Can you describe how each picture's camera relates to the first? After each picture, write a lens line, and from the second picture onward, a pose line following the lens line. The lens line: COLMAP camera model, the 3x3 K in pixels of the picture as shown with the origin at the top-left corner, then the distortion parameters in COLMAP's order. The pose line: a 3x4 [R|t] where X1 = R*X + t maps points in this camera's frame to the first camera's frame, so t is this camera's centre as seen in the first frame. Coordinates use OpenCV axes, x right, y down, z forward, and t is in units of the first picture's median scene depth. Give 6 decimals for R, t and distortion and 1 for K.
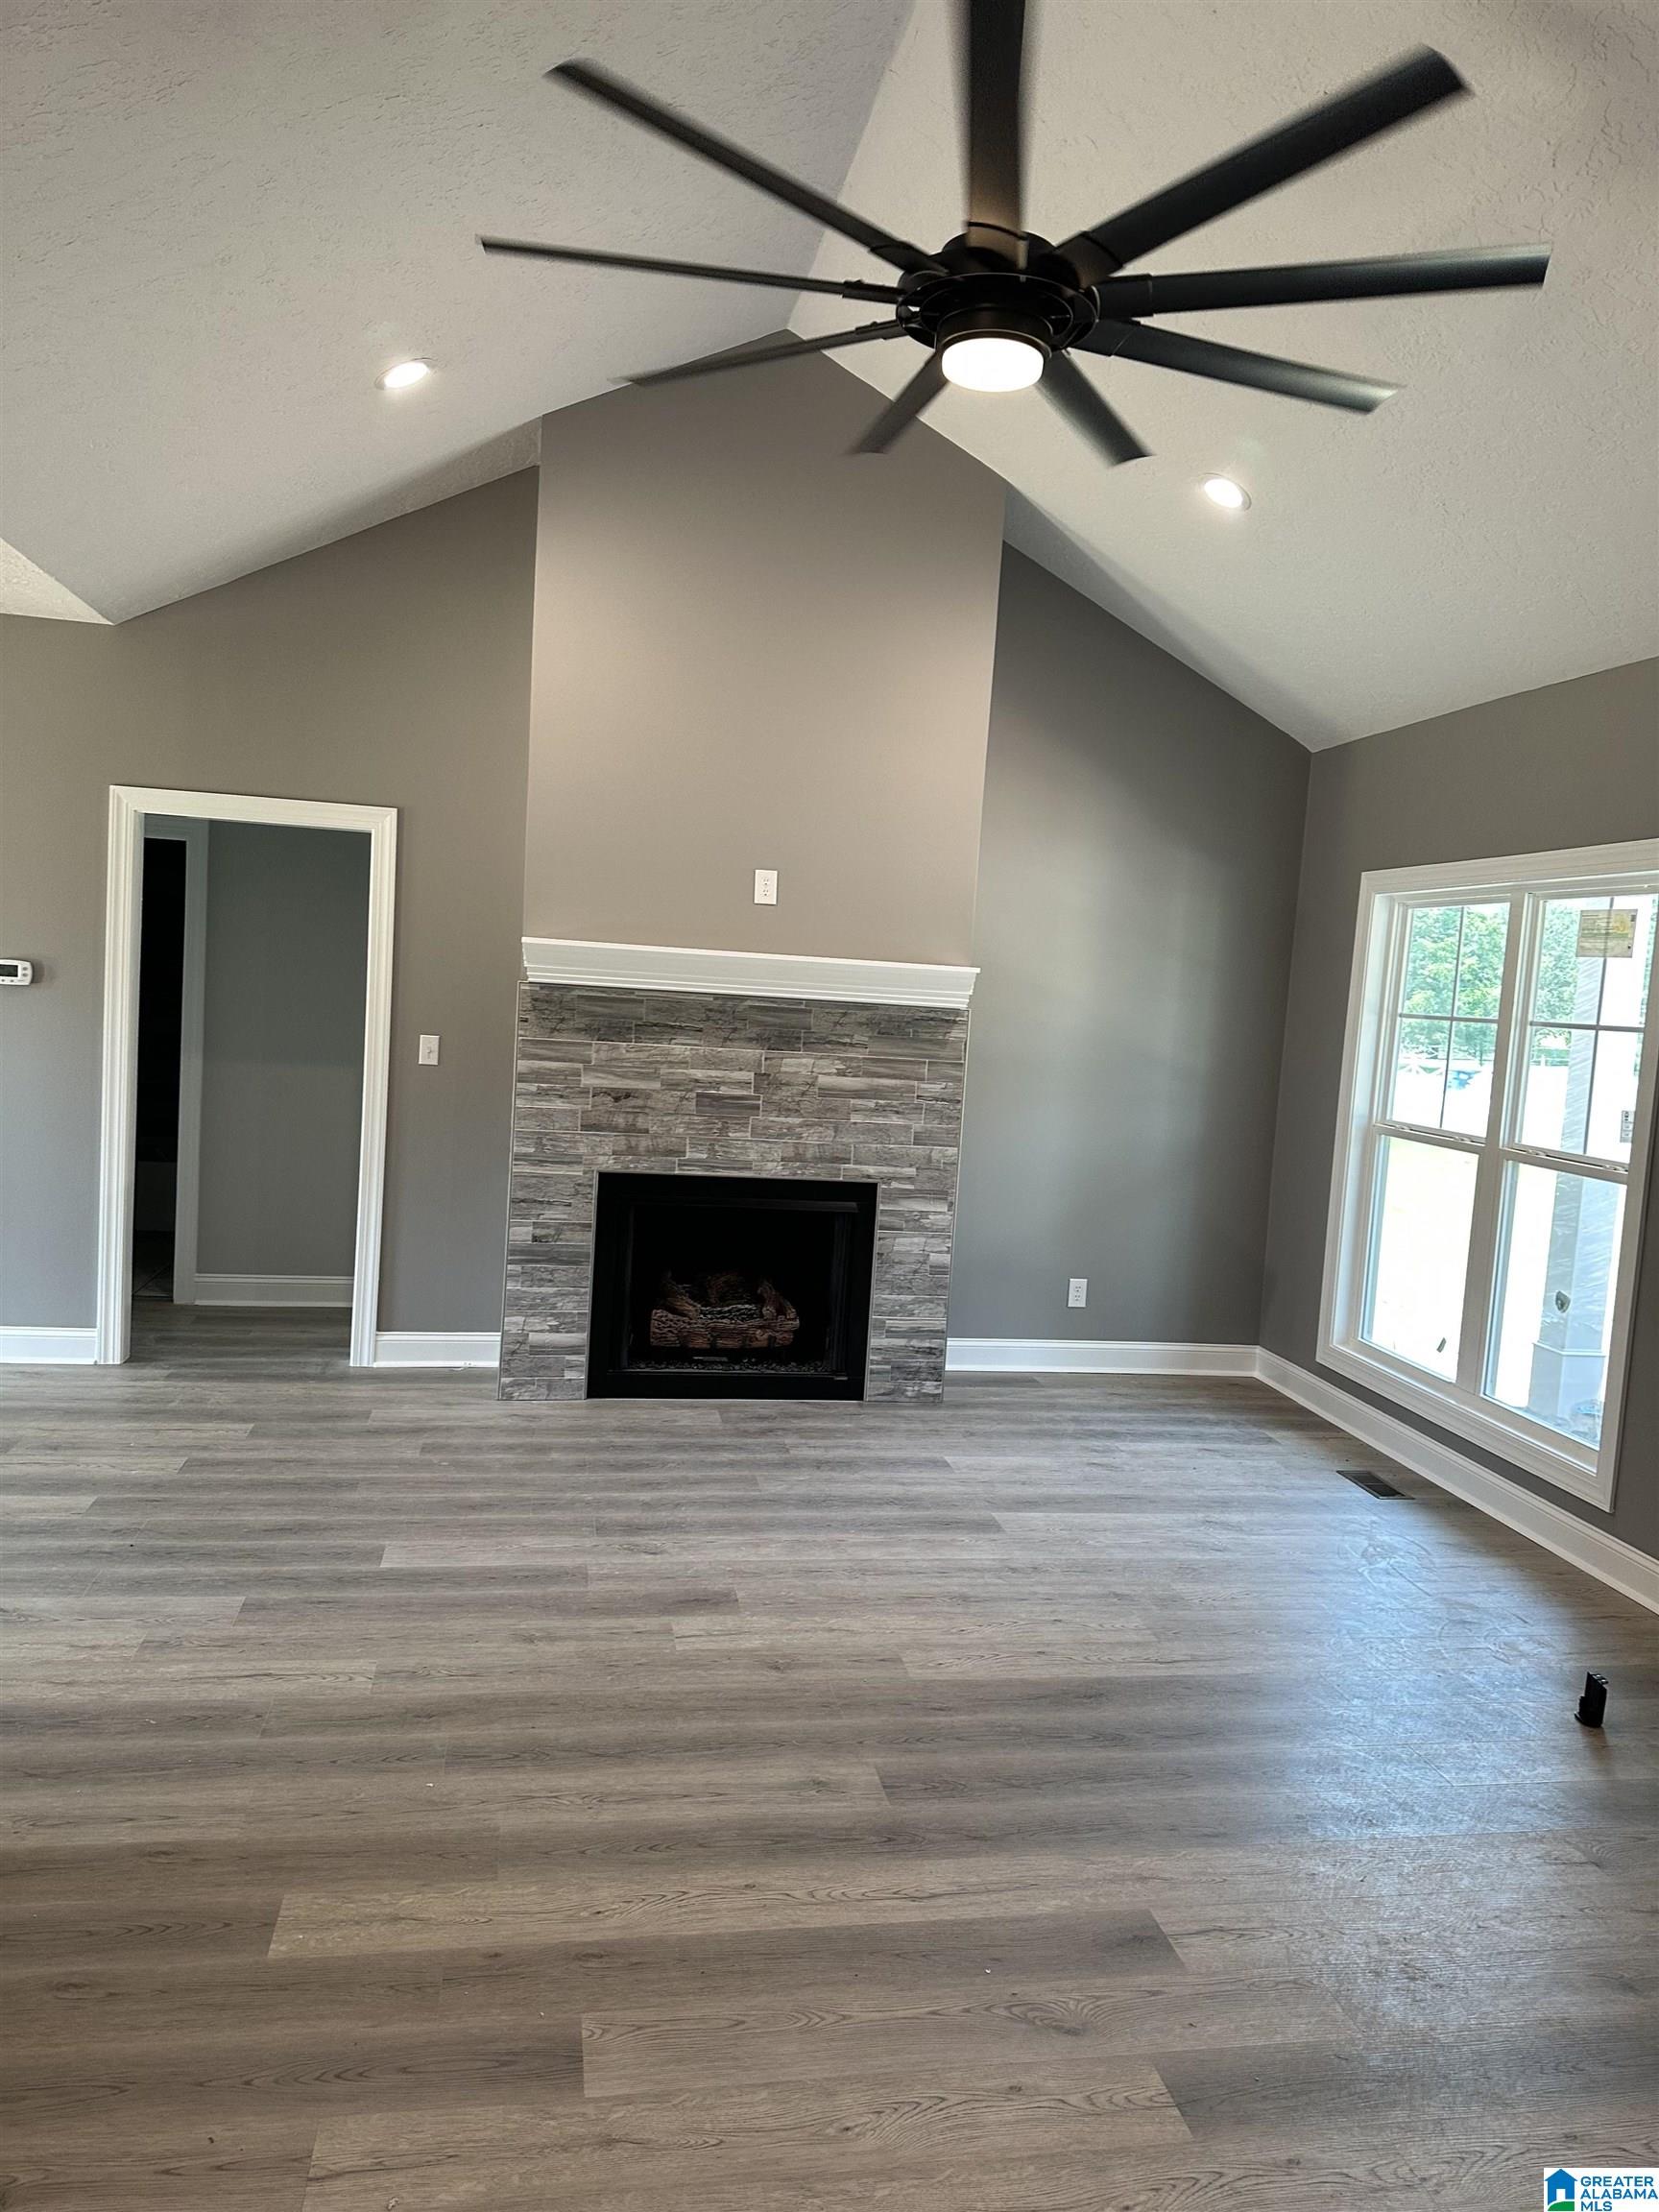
lens RADIAL K [[1562.0, 0, 829.5], [0, 1562.0, 1106.0], [0, 0, 1]] dist [0.011613, 0.004450]
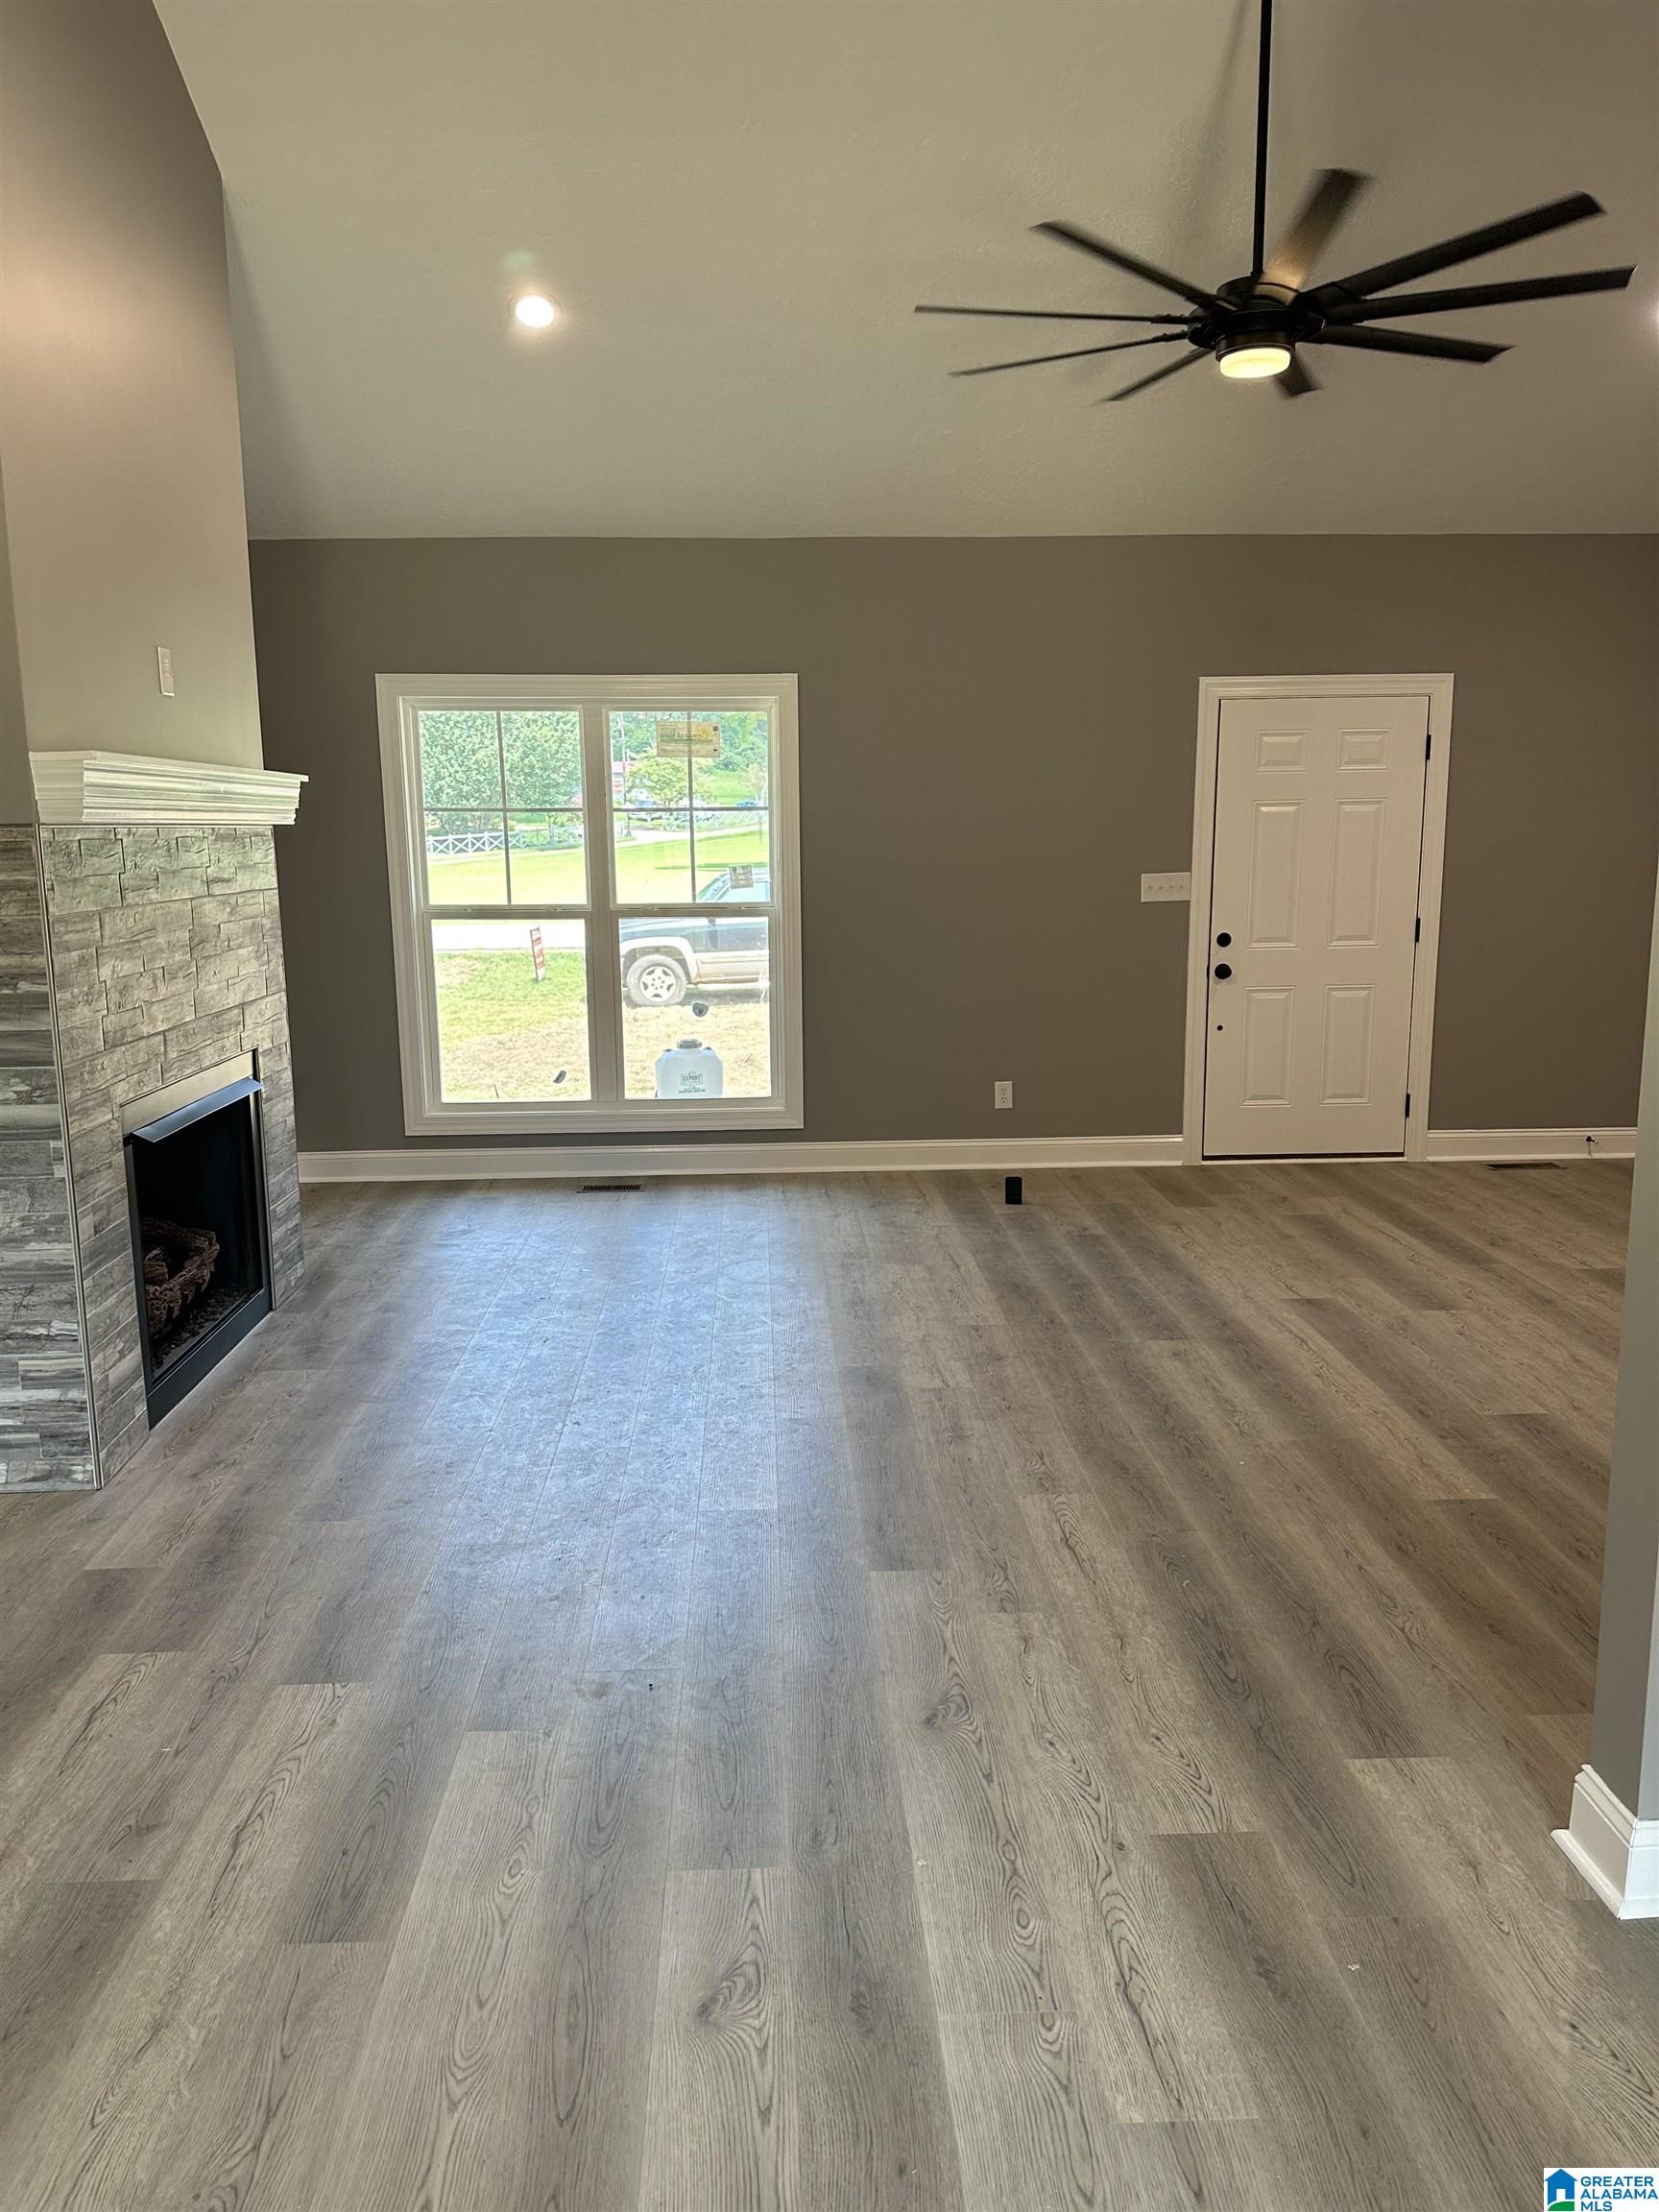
lens RADIAL K [[1532.3, 0, 829.5], [0, 1532.3, 1106.0], [0, 0, 1]] dist [0.063697, -0.000677]
pose [[0.132853, -0.234116, 0.963089, -1.113330], [0.094797, 0.970249, 0.222780, -0.111166], [-0.986592, 0.061701, 0.151094, 0.888512]]
